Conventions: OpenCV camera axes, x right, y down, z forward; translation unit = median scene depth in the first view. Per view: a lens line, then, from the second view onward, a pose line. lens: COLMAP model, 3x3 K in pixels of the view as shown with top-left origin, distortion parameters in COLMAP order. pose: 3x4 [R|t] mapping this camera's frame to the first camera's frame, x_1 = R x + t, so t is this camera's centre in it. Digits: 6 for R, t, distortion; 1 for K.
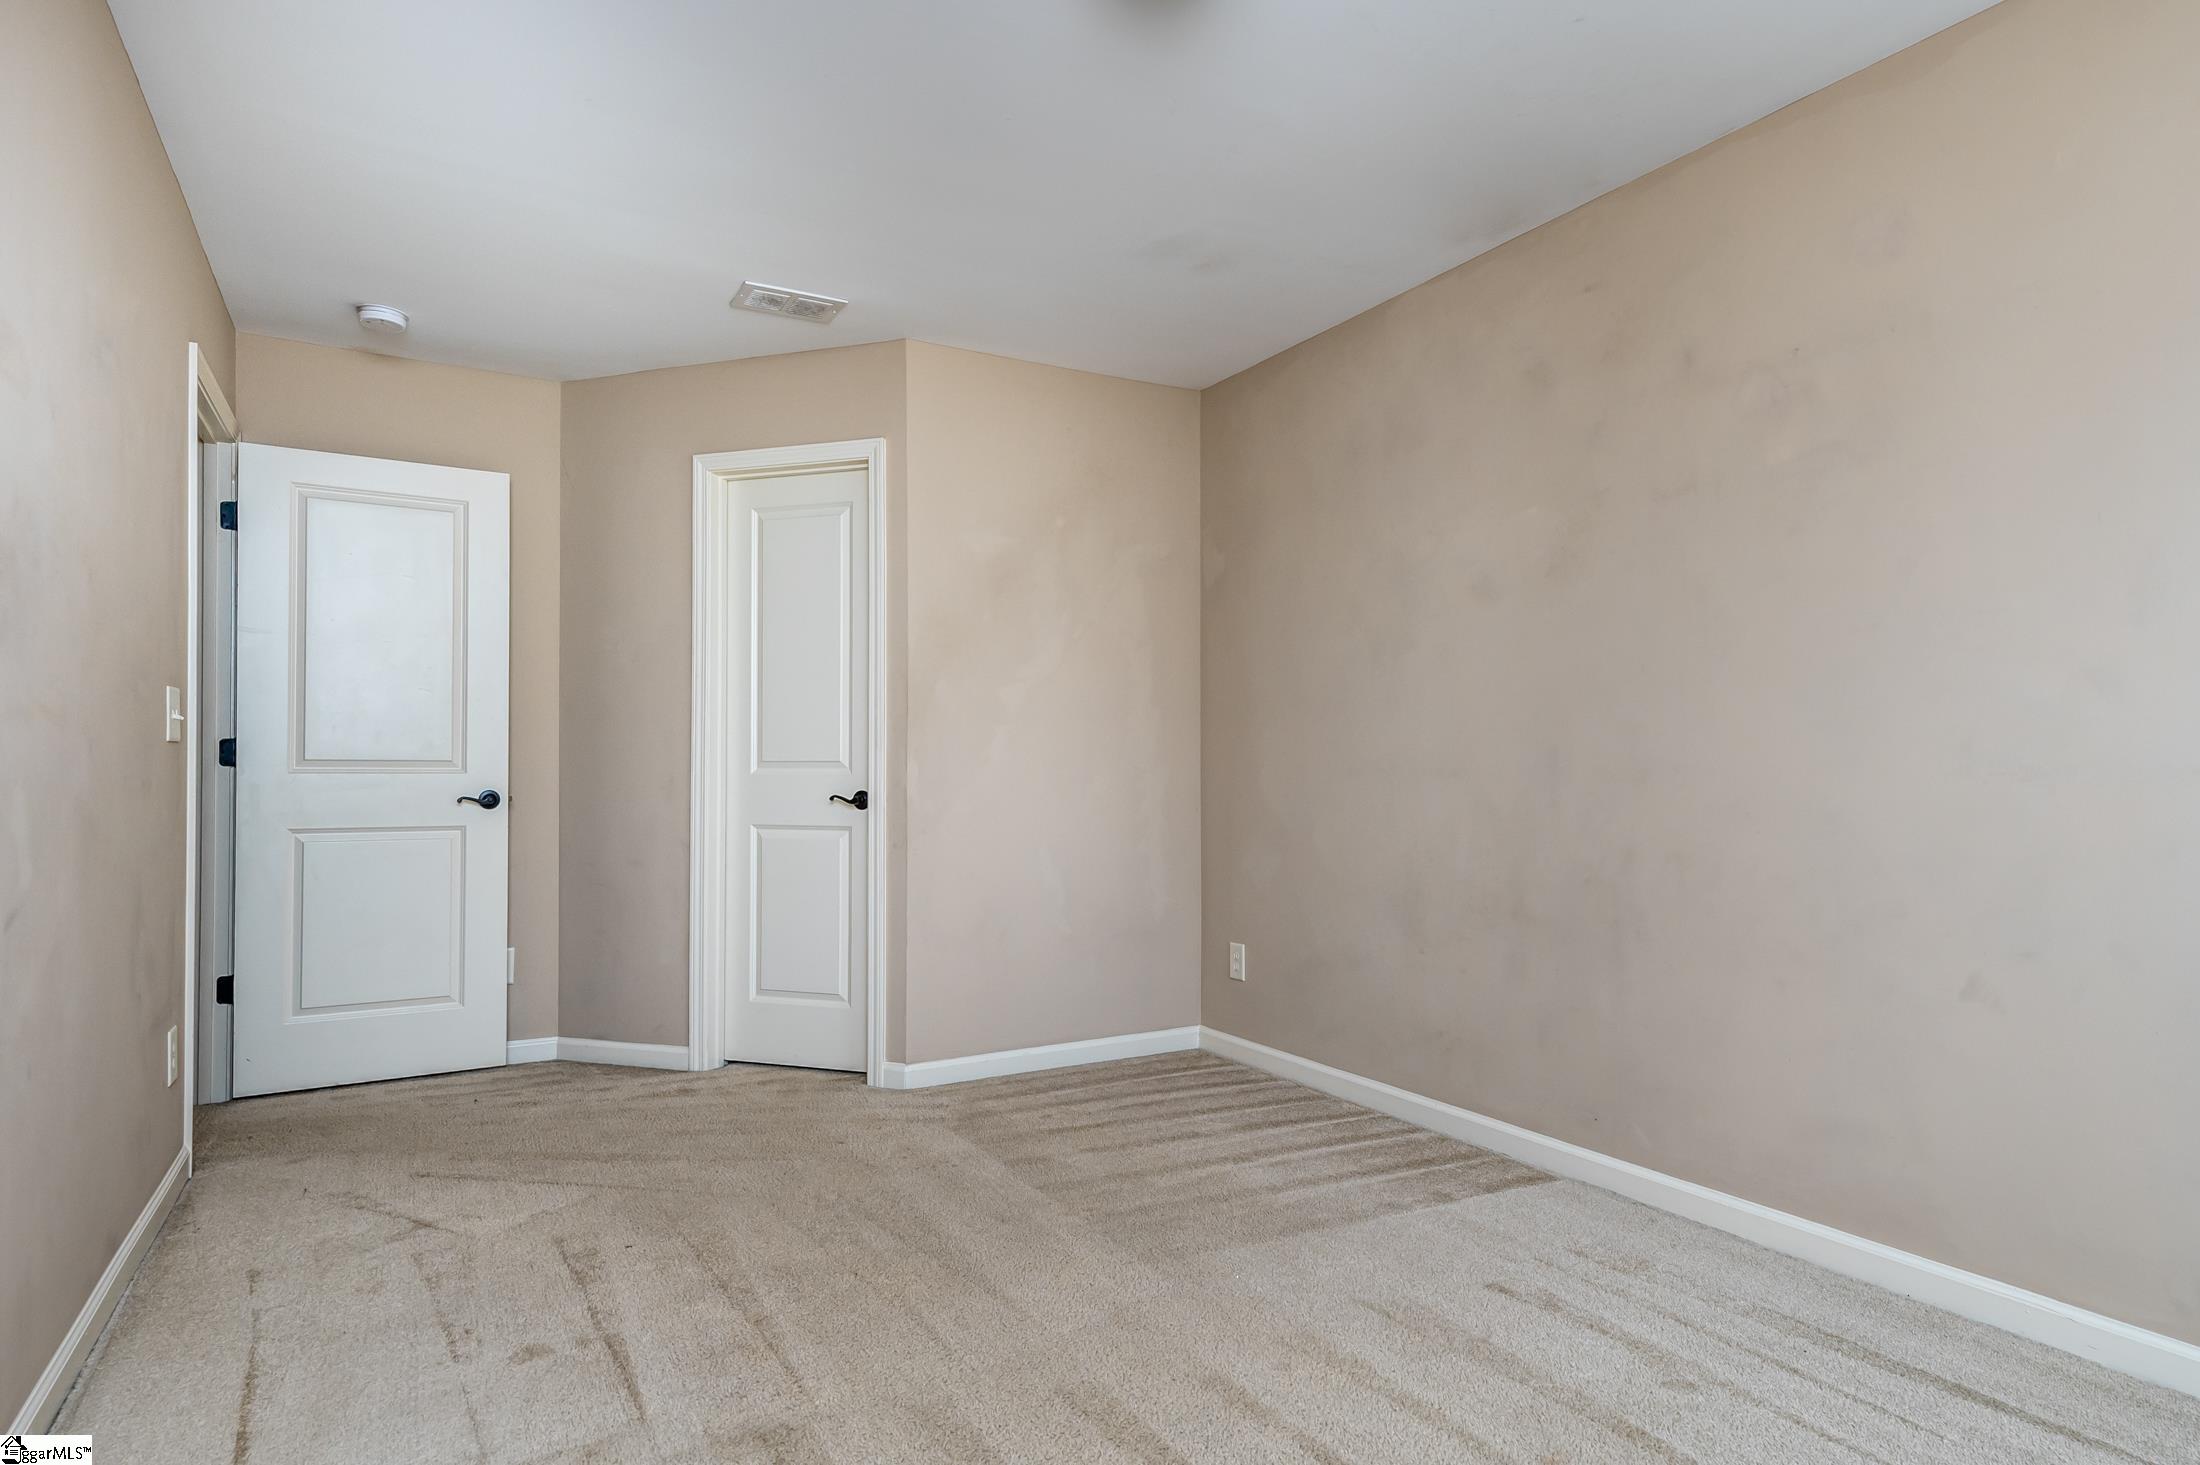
lens RADIAL K [[1188.7, 0, 1100.0], [0, 1188.7, 732.5], [0, 0, 1]] dist [0.011017, -0.000913]
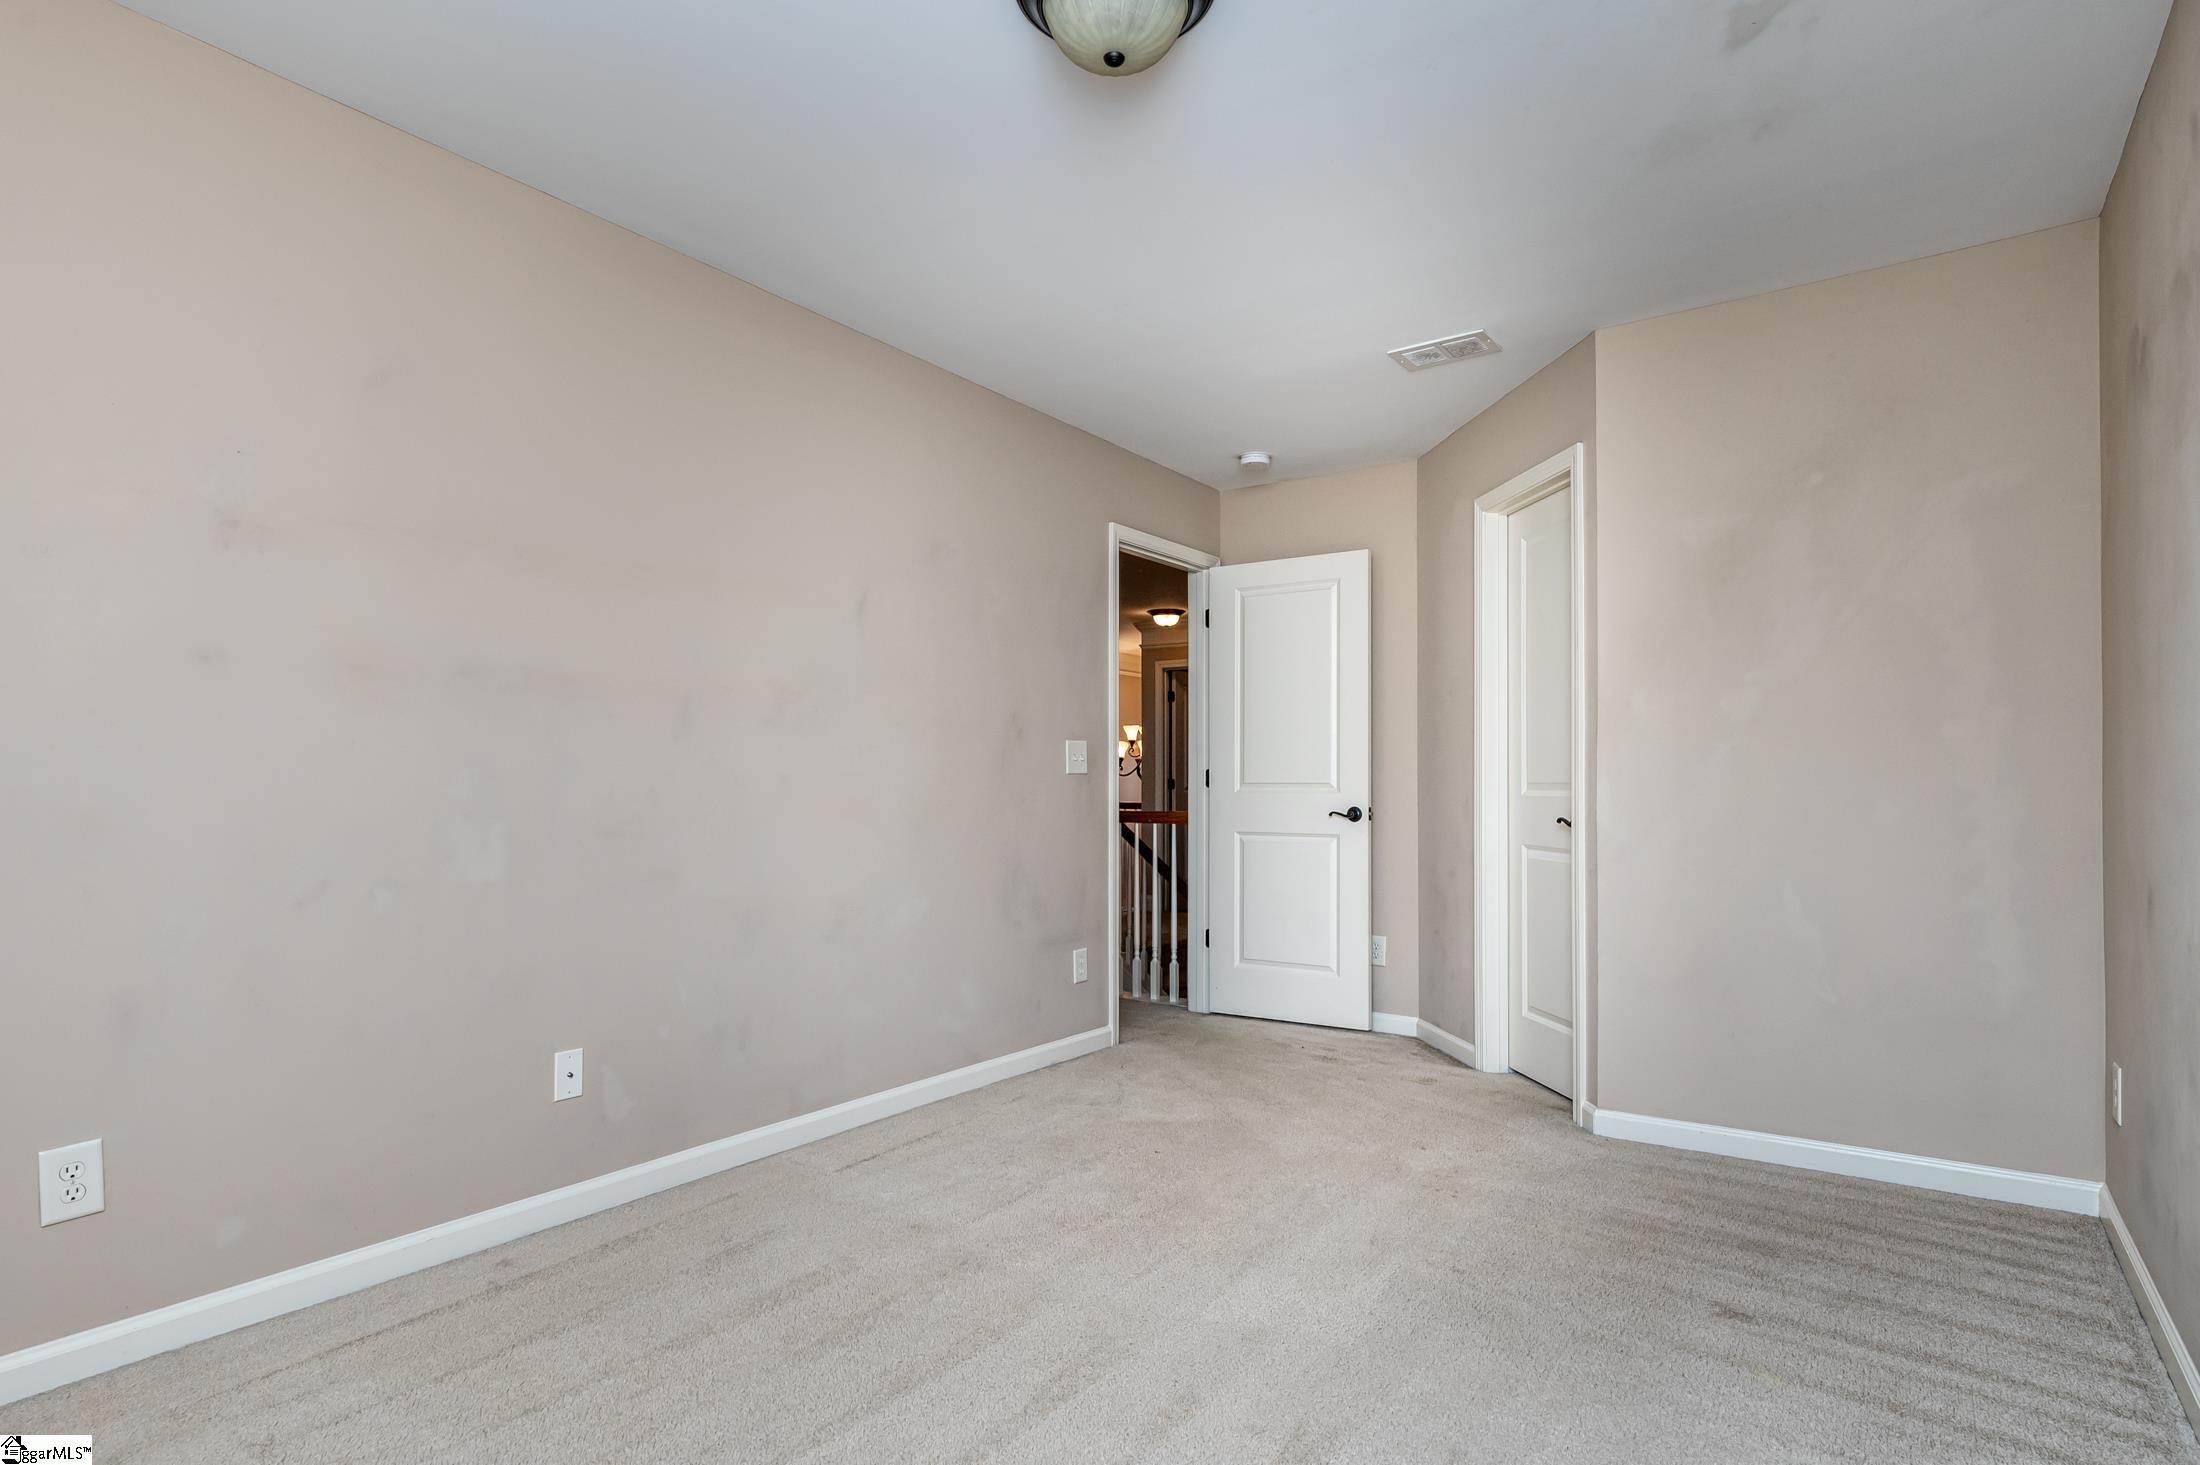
lens RADIAL K [[1147.1, 0, 1105.3], [0, 1147.1, 745.9], [0, 0, 1]] dist [-0.002298, -0.000478]
pose [[0.429723, -0.031393, -0.902415, 0.461449], [0.026201, 0.999408, -0.022290, 0.005090], [0.902581, -0.014066, 0.430291, 0.253111]]
